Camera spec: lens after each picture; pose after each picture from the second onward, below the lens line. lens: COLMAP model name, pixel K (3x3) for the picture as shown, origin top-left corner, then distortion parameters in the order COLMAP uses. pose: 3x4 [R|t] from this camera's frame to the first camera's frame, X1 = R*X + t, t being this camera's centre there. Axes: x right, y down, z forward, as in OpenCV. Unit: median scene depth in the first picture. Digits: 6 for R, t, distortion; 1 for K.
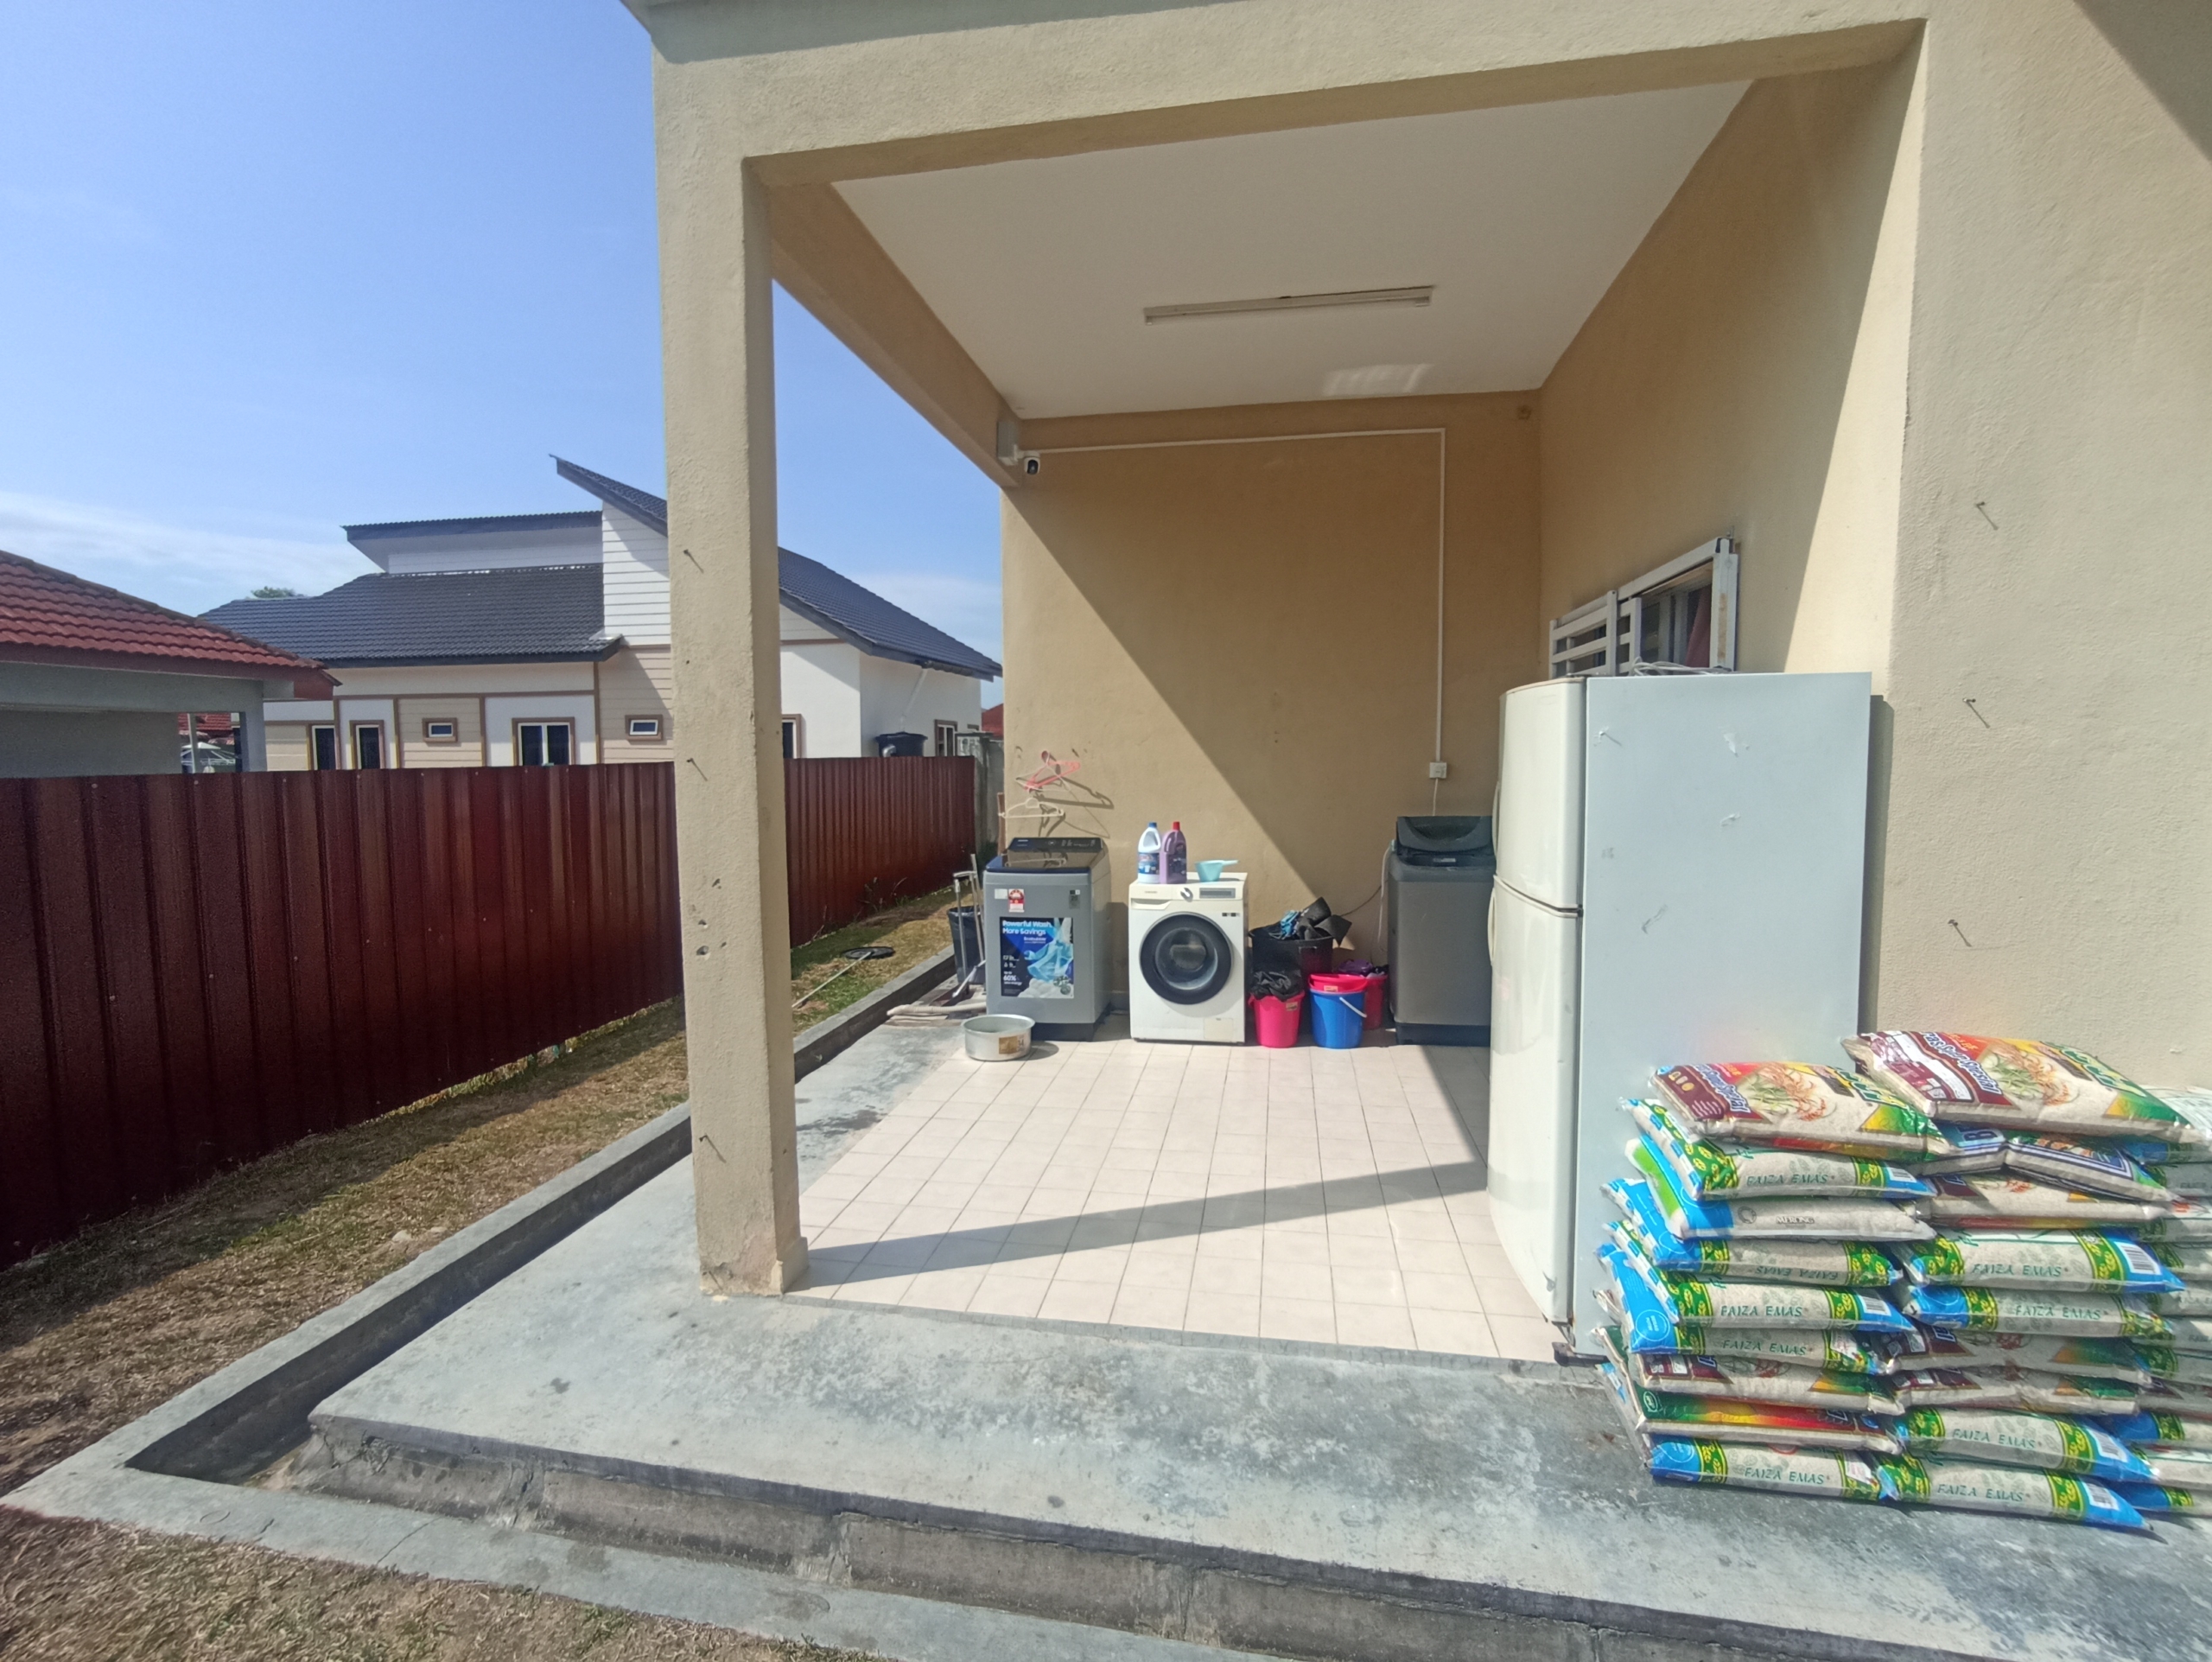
lens RADIAL K [[986.4, 0, 1089.4], [0, 986.4, 827.3], [0, 0, 1]] dist [-0.002230, 0.003000]
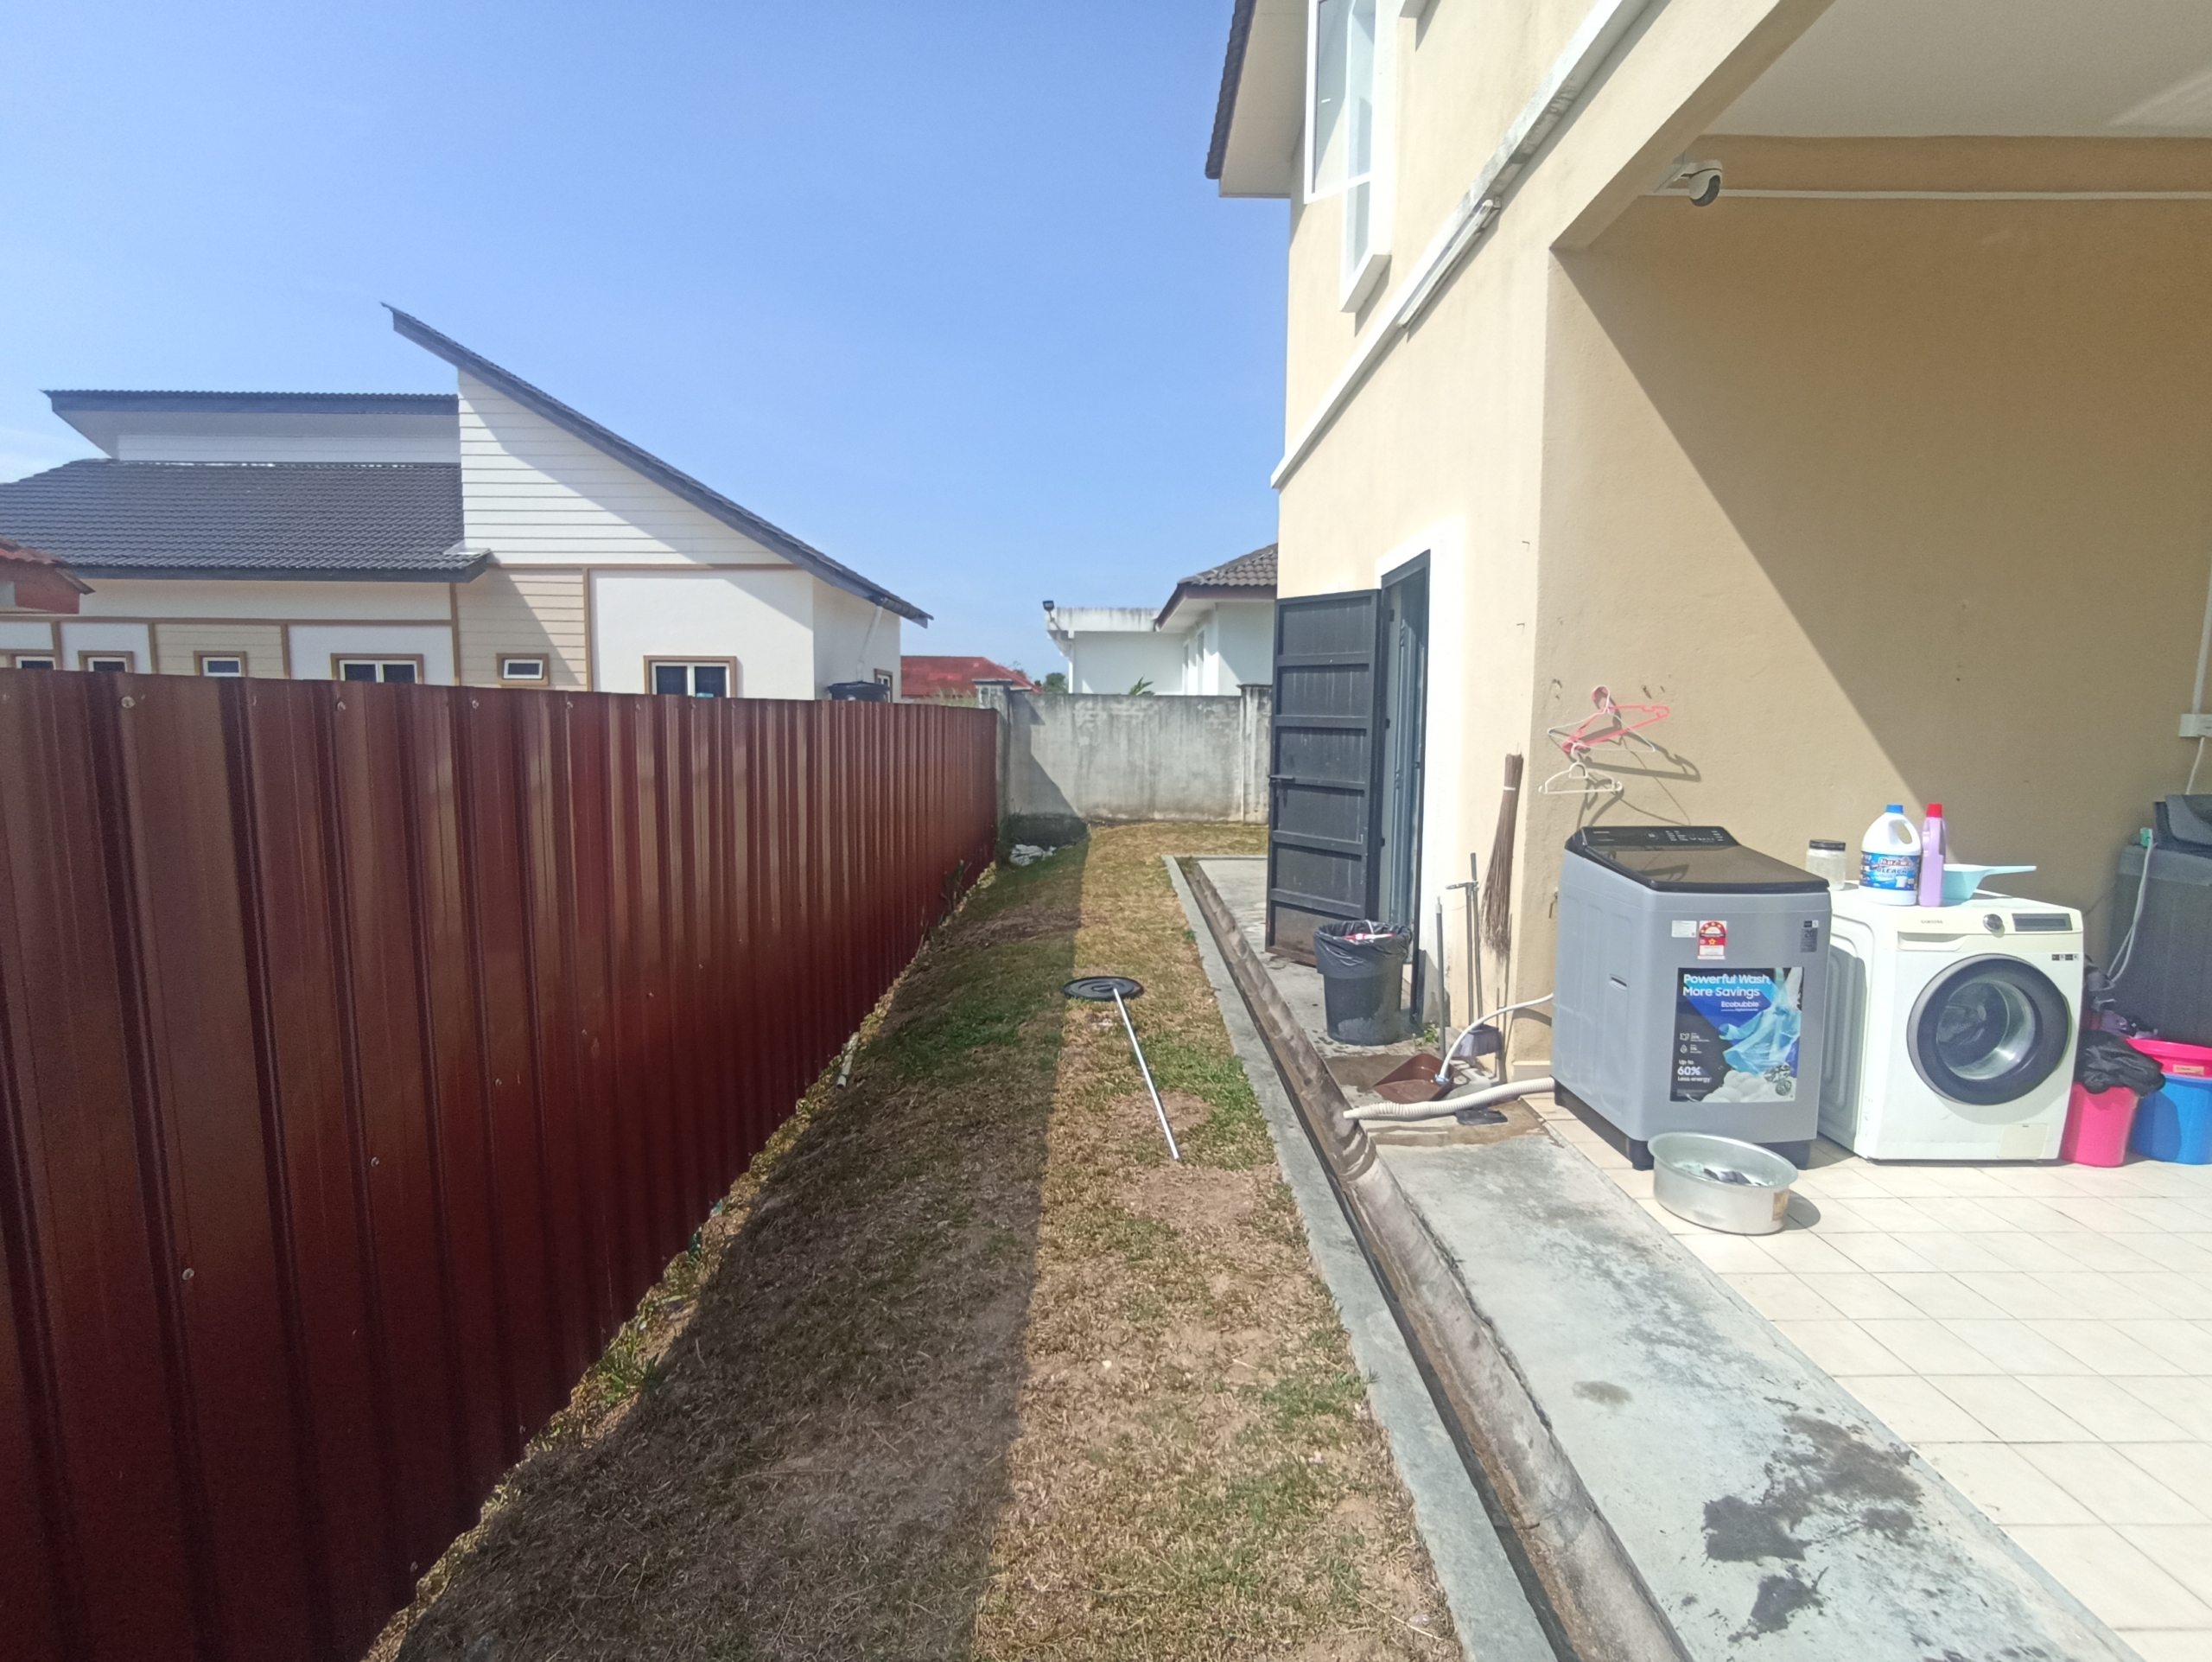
lens RADIAL K [[986.4, 0, 1123.8], [0, 986.4, 826.1], [0, 0, 1]] dist [-0.002230, 0.003000]
pose [[0.981091, -0.008830, 0.193345, -0.137203], [0.001717, 0.999317, 0.036926, -0.003938], [-0.193539, -0.035895, 0.980436, 0.130260]]
